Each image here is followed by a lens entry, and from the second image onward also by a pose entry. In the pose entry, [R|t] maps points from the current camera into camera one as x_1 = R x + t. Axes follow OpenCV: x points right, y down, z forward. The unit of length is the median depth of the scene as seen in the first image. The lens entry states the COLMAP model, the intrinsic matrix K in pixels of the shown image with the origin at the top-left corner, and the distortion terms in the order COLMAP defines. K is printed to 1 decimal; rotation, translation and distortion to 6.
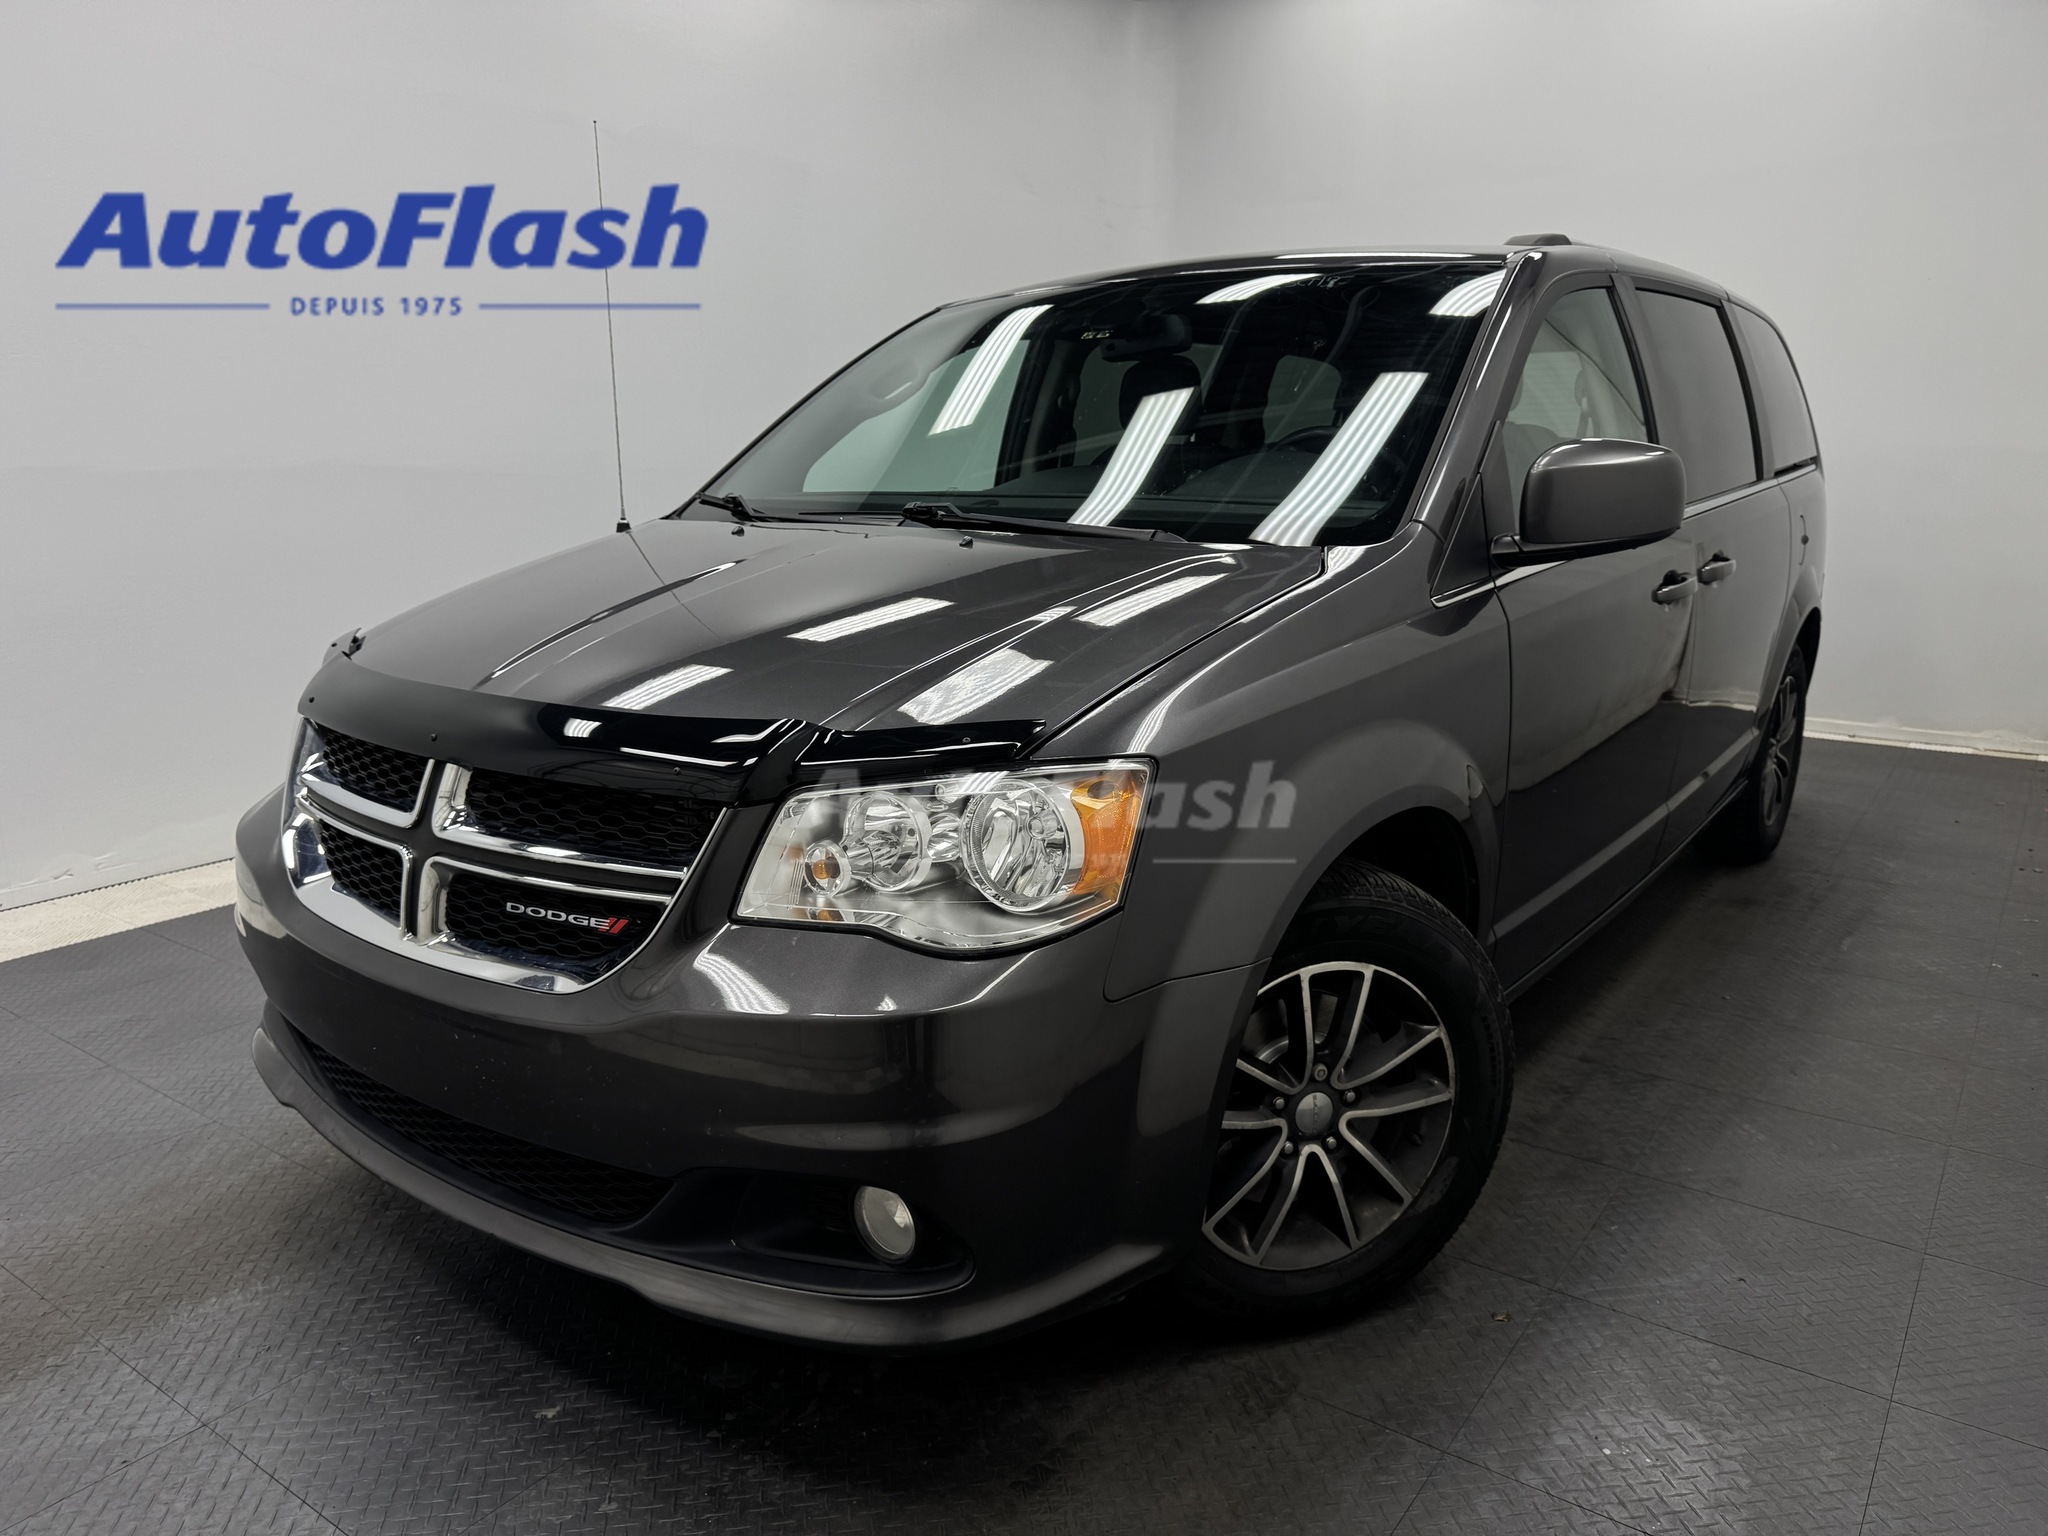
lens RADIAL K [[1414.1, 0, 1033.6], [0, 1414.1, 760.8], [0, 0, 1]] dist [0.024910, -0.006893]
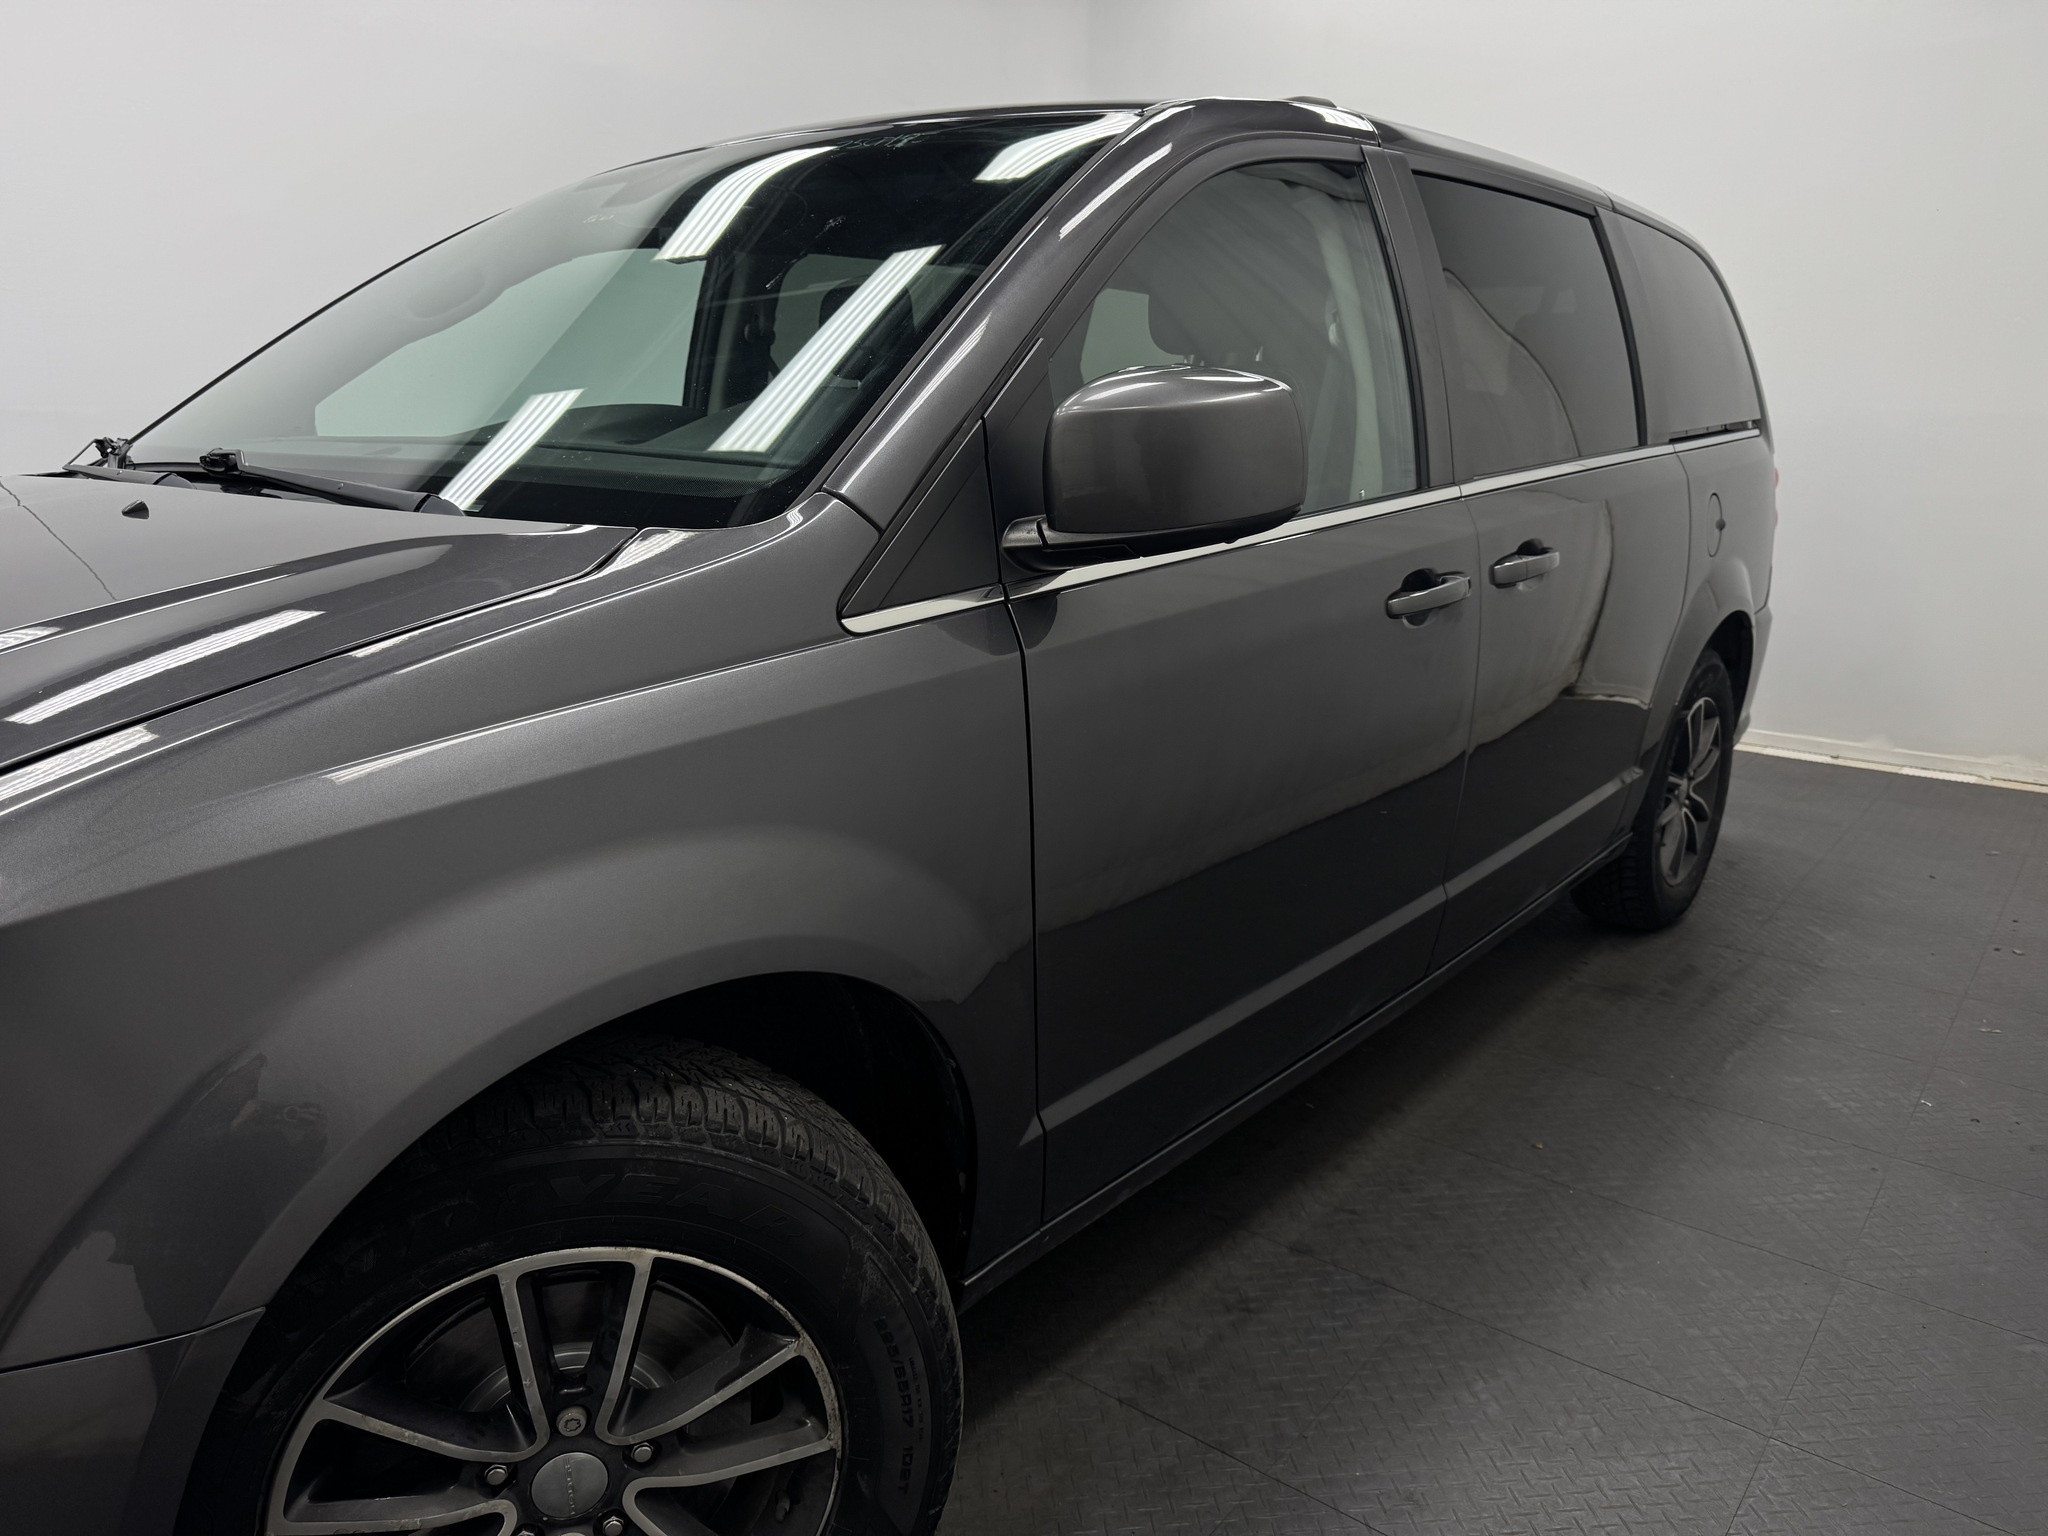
lens RADIAL K [[1414.1, 0, 1016.3], [0, 1414.1, 765.1], [0, 0, 1]] dist [0.024910, -0.006893]
pose [[0.998603, 0.017919, -0.049715, 0.289187], [-0.016804, 0.999600, 0.022768, -0.050729], [0.050103, -0.021901, 0.998504, 0.292846]]
